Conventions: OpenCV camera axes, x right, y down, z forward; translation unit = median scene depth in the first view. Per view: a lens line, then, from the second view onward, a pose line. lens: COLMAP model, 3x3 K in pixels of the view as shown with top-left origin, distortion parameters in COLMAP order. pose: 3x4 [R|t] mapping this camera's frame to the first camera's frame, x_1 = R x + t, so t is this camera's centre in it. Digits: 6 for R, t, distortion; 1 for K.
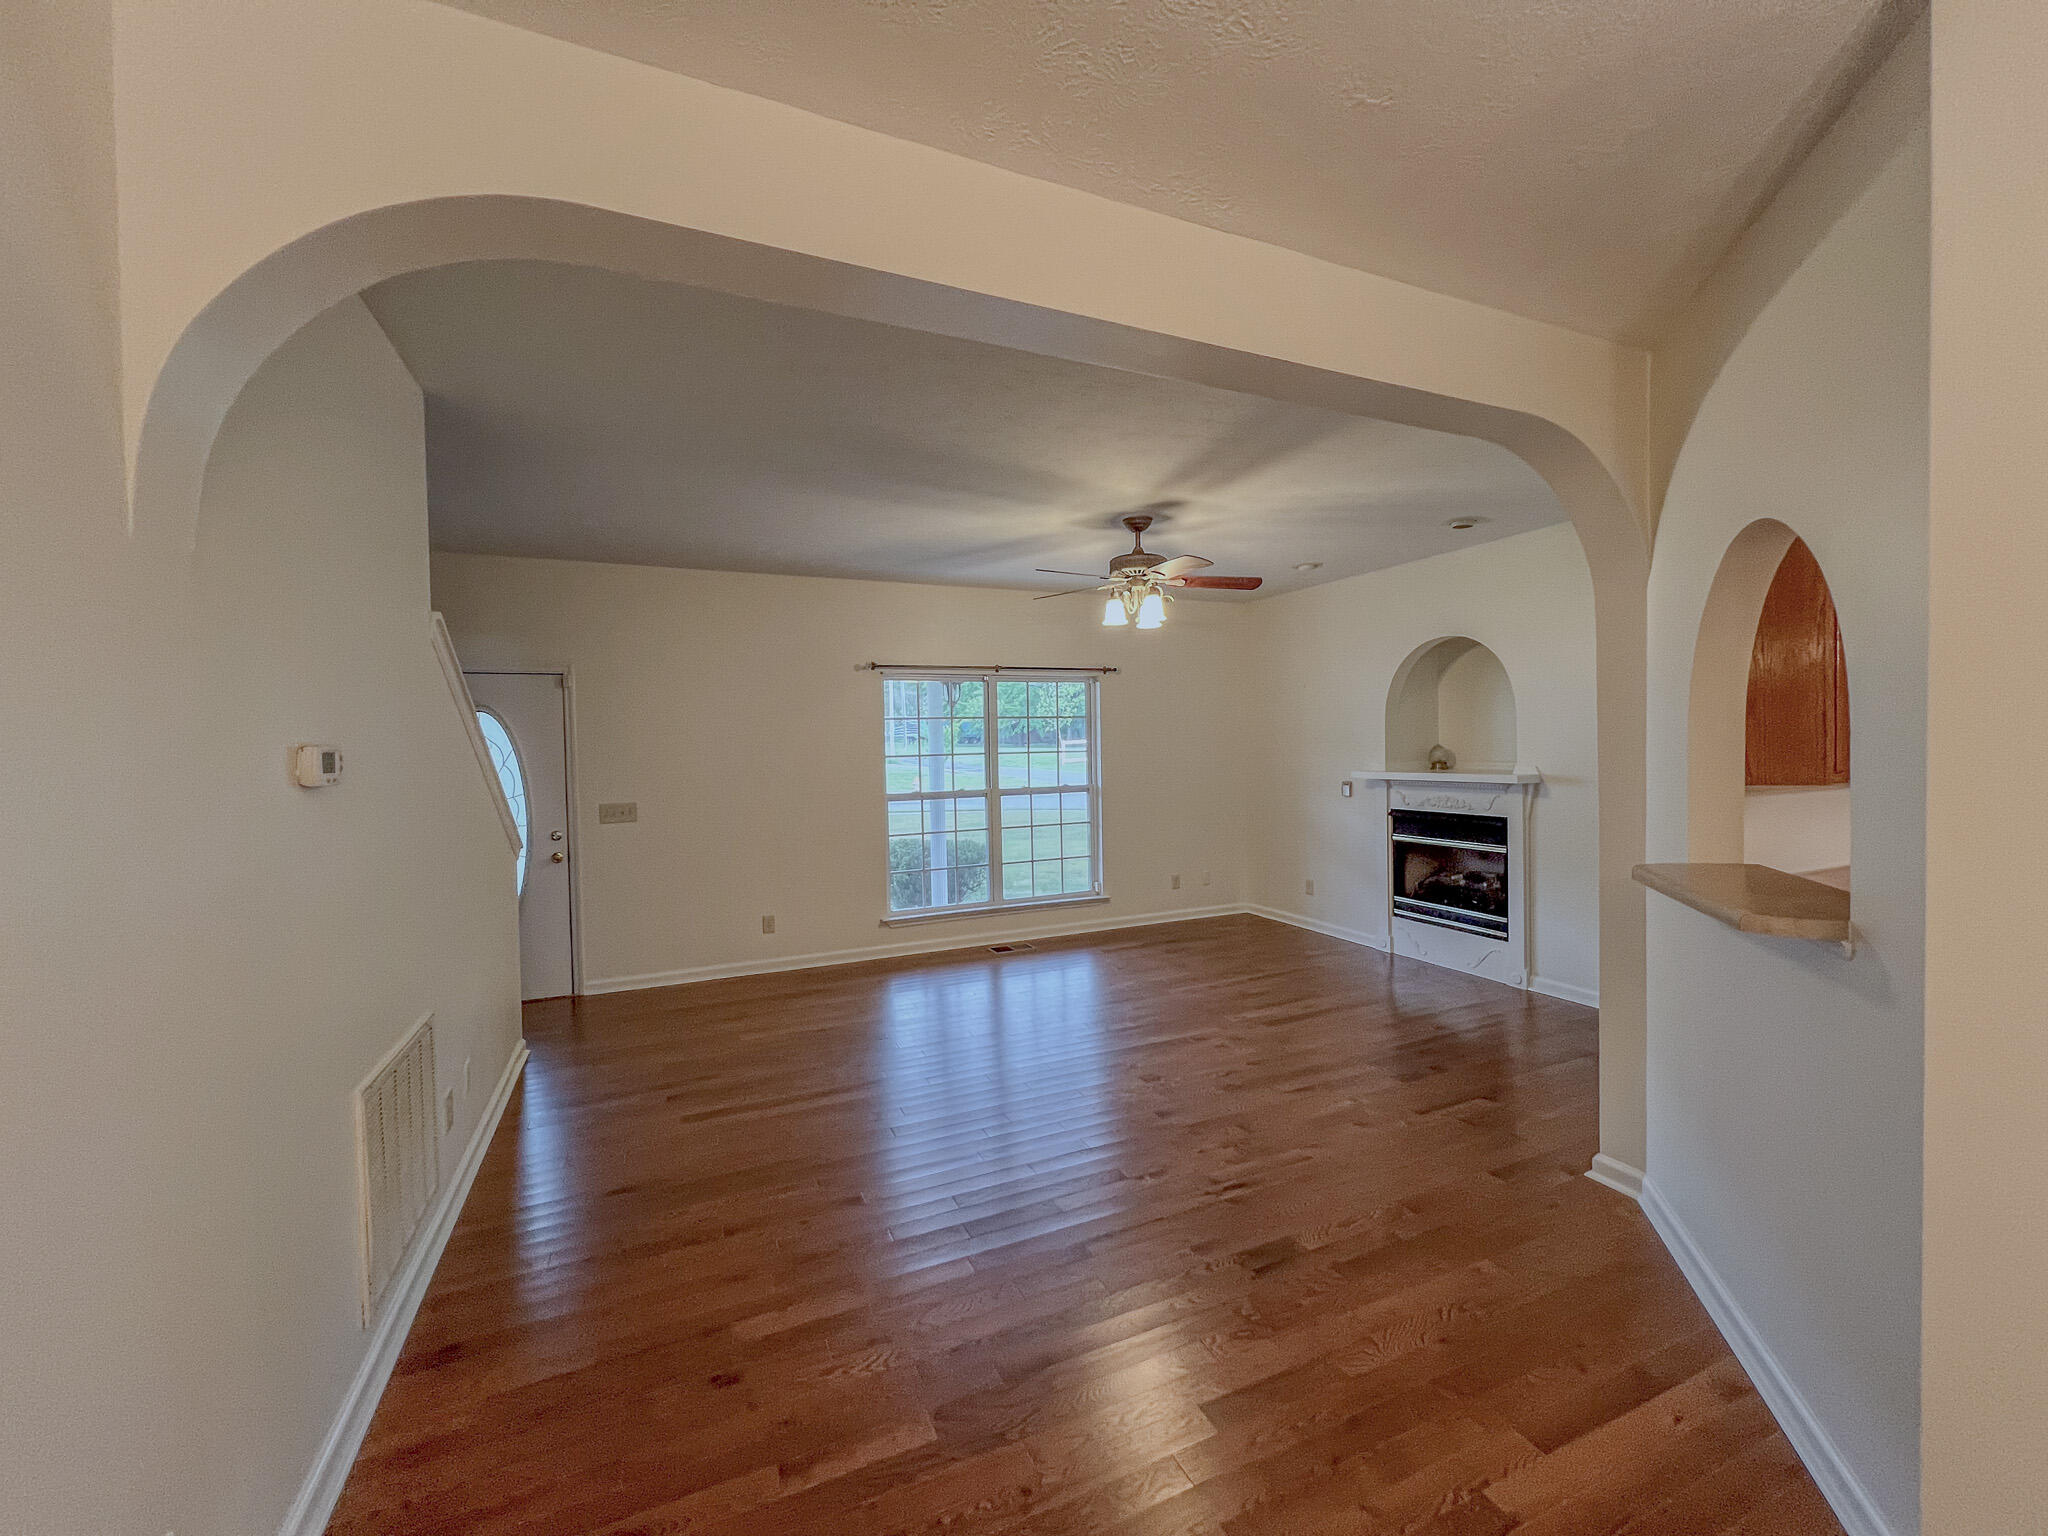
lens RADIAL K [[825.0, 0, 1024.0], [0, 825.0, 768.0], [0, 0, 1]] dist [0.000282, 0.000025]
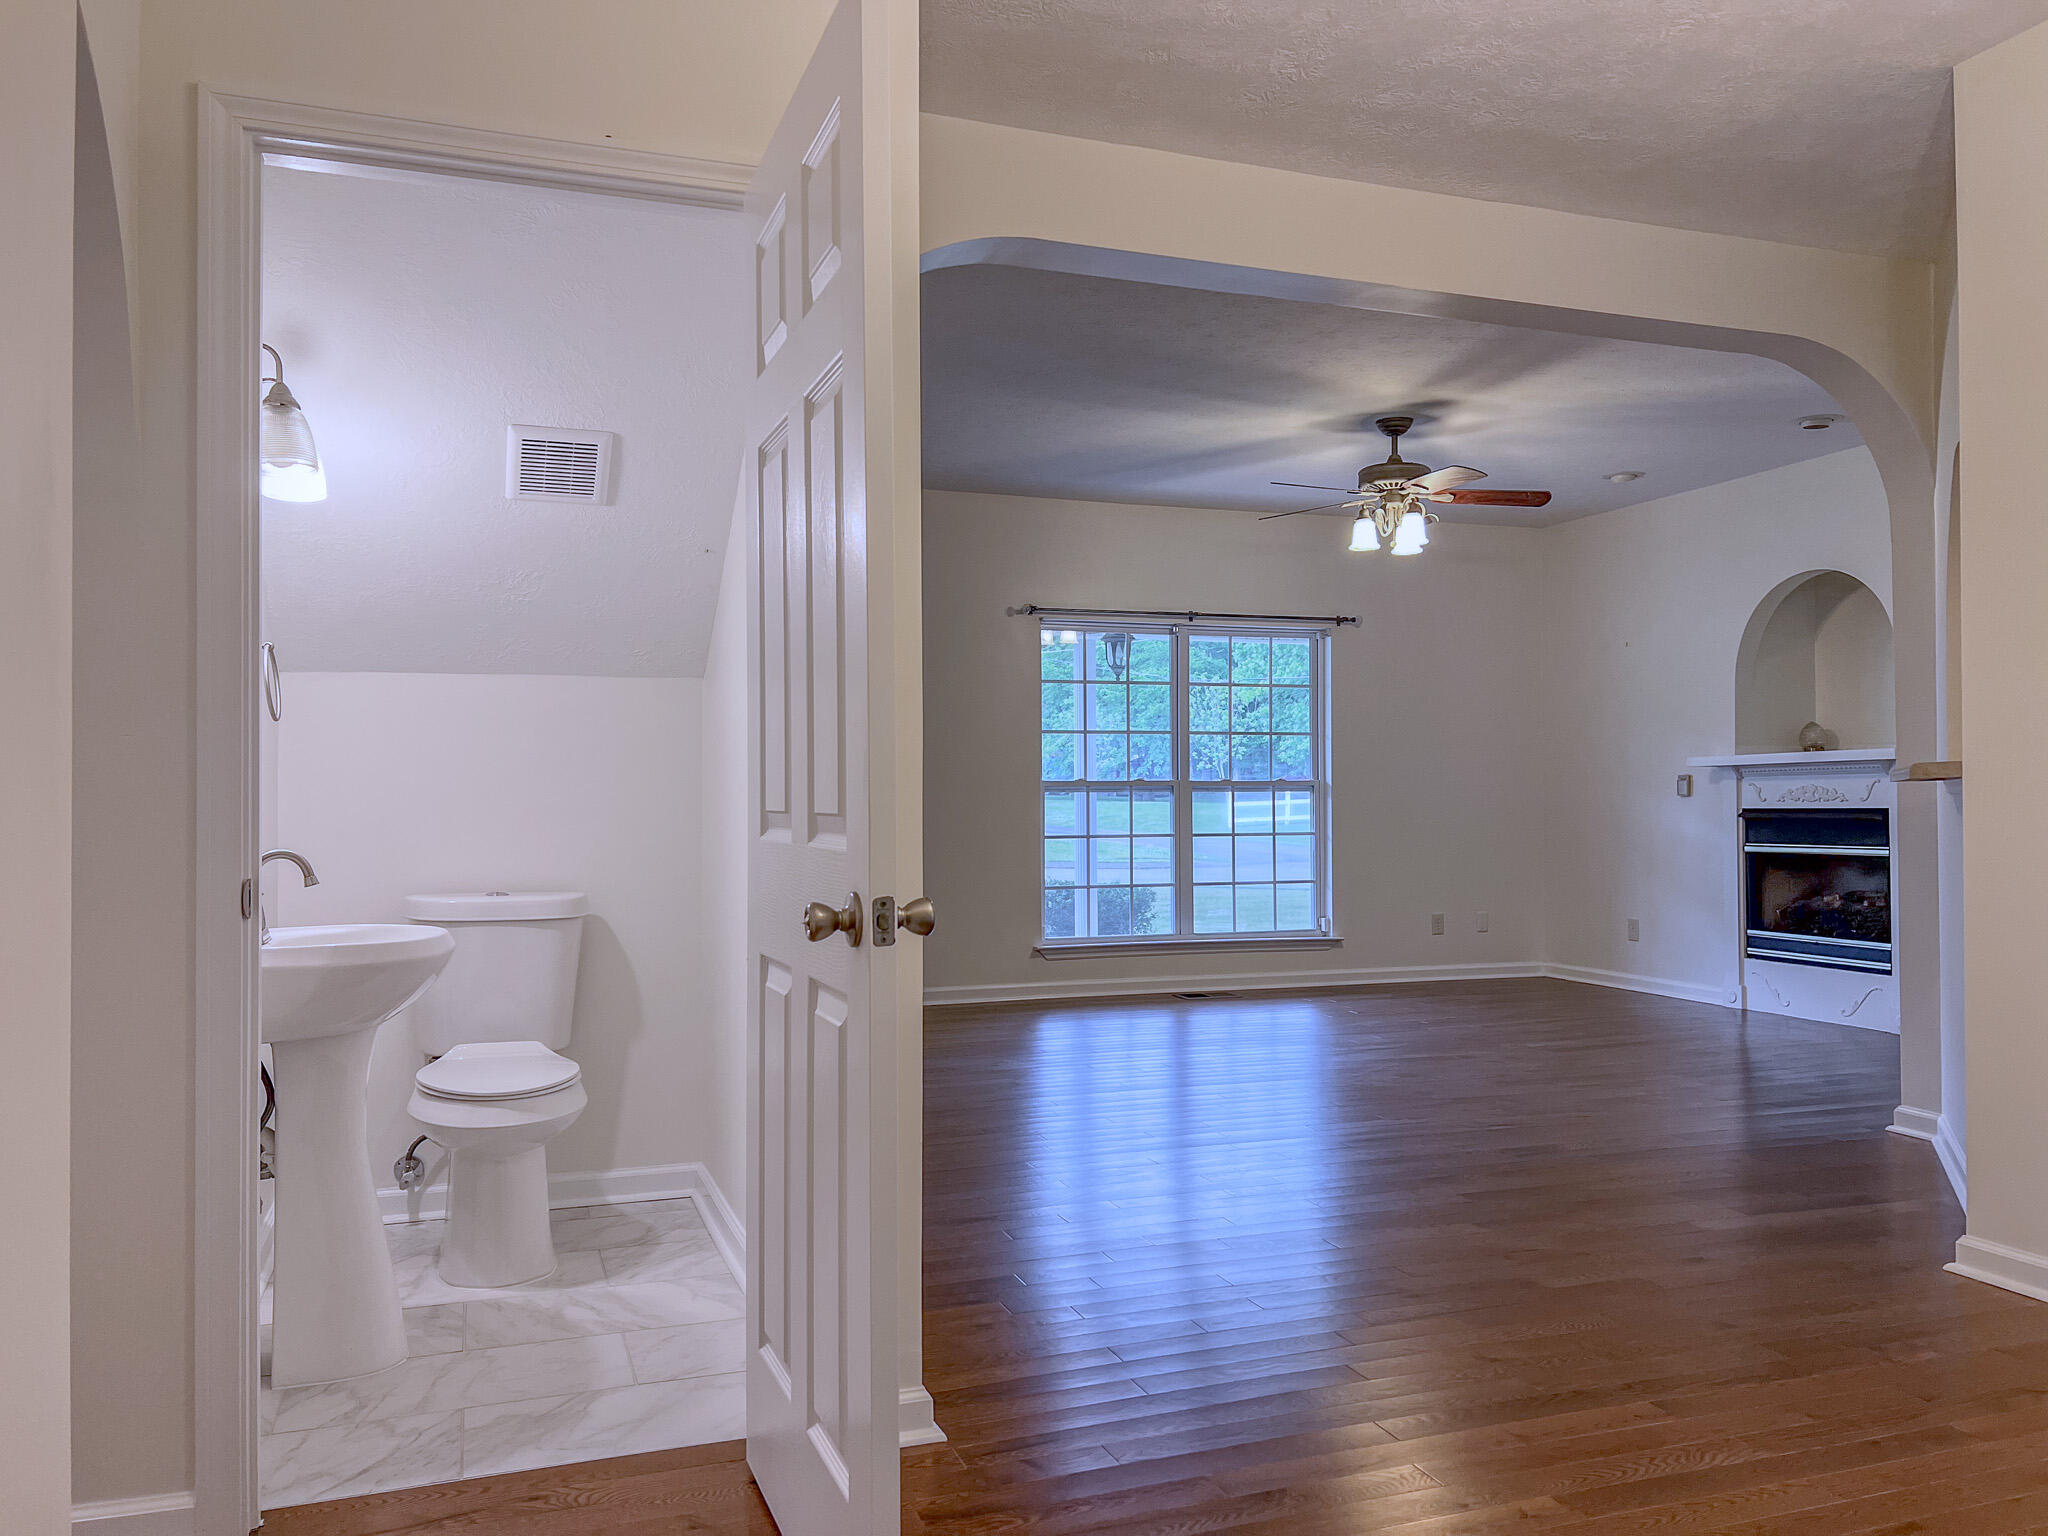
lens RADIAL K [[1527.0, 0, 1024.0], [0, 1527.0, 768.0], [0, 0, 1]] dist [0.064543, -0.123337]
pose [[0.996467, 0.017702, -0.082097, -0.077205], [-0.021737, 0.998586, -0.048518, 0.097767], [0.081122, 0.050131, 0.995443, -0.417260]]
